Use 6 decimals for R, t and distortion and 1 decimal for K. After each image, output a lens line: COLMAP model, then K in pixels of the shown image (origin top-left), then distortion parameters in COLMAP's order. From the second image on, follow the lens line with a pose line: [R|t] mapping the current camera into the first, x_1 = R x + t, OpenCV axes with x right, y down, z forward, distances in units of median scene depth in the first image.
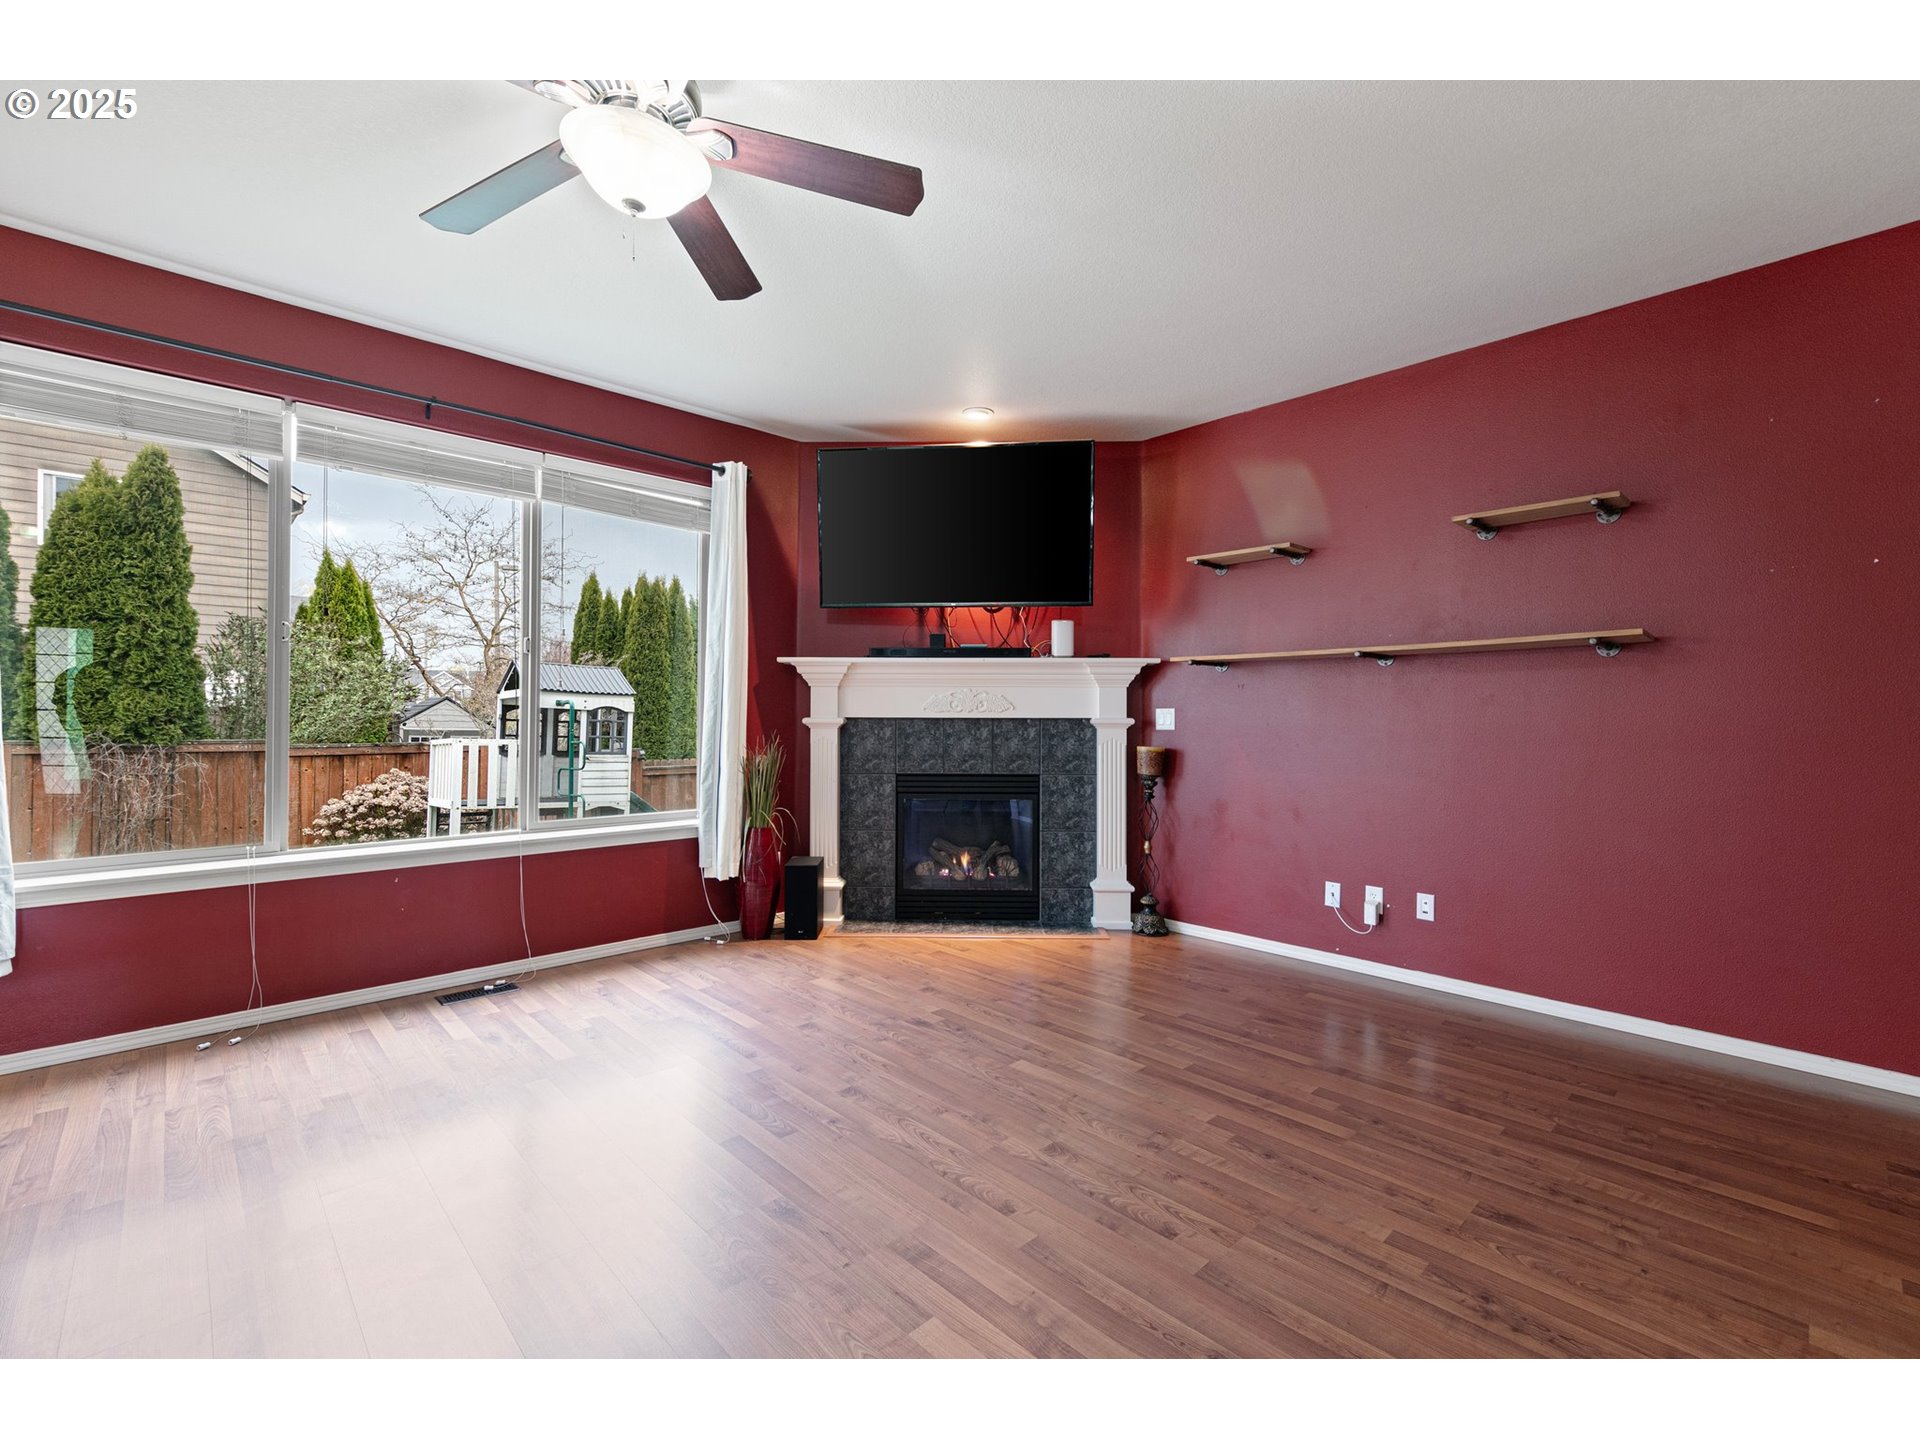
lens RADIAL K [[823.7, 0, 964.2], [0, 823.7, 714.5], [0, 0, 1]] dist [0.010149, -0.003722]
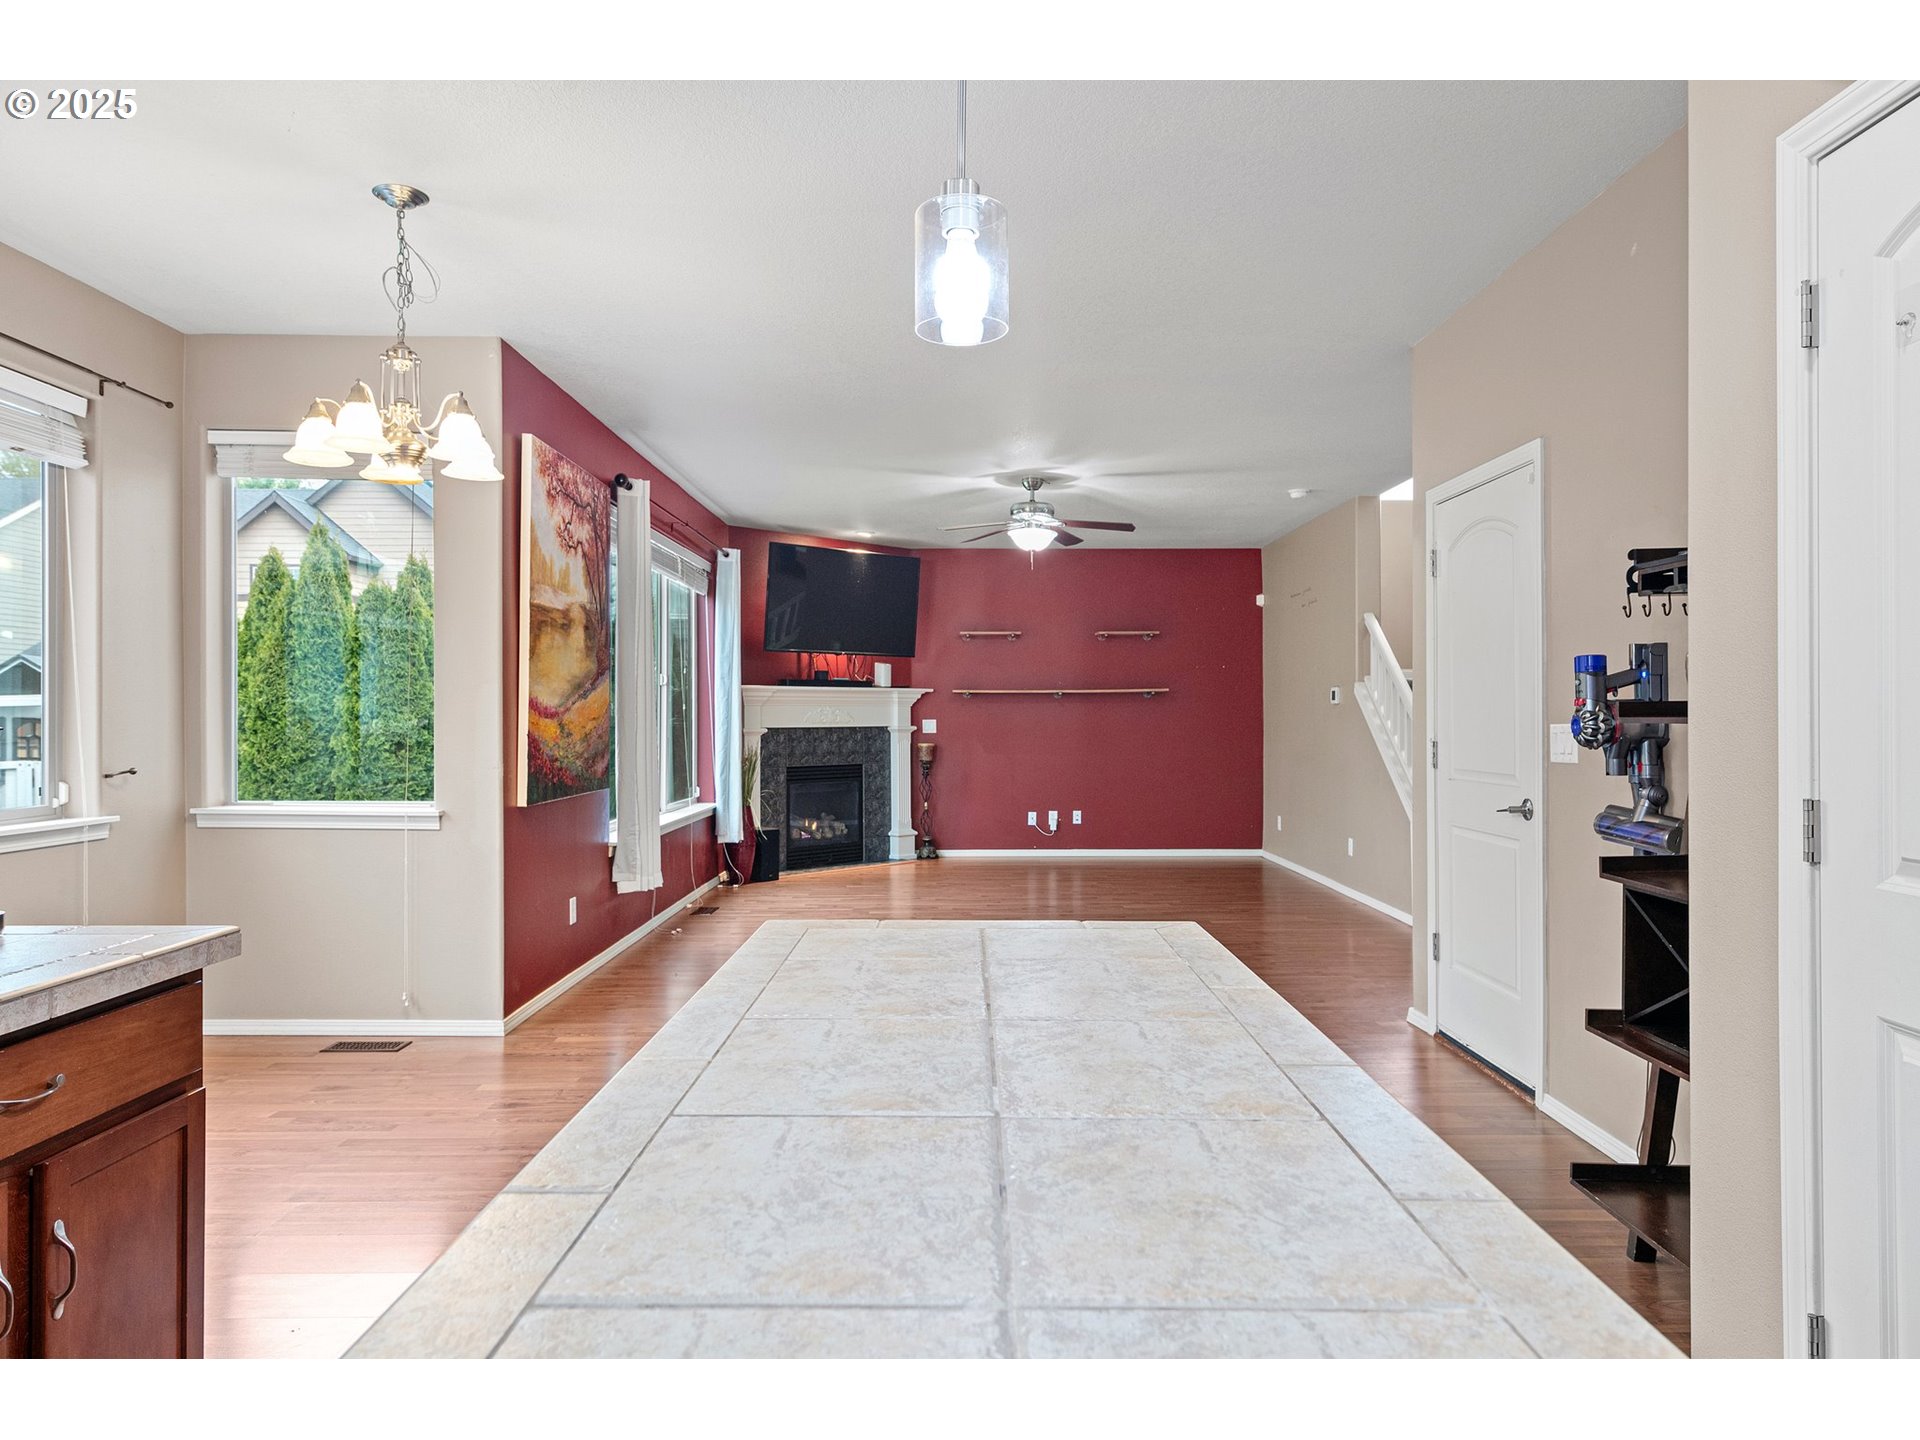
lens RADIAL K [[1216.7, 0, 959.7], [0, 1216.7, 713.2], [0, 0, 1]] dist [0.004821, 0.002456]
pose [[0.691285, -0.004133, 0.722571, -1.449161], [0.003555, 0.999991, 0.002319, -0.025559], [-0.722574, 0.000966, 0.691293, -0.693948]]
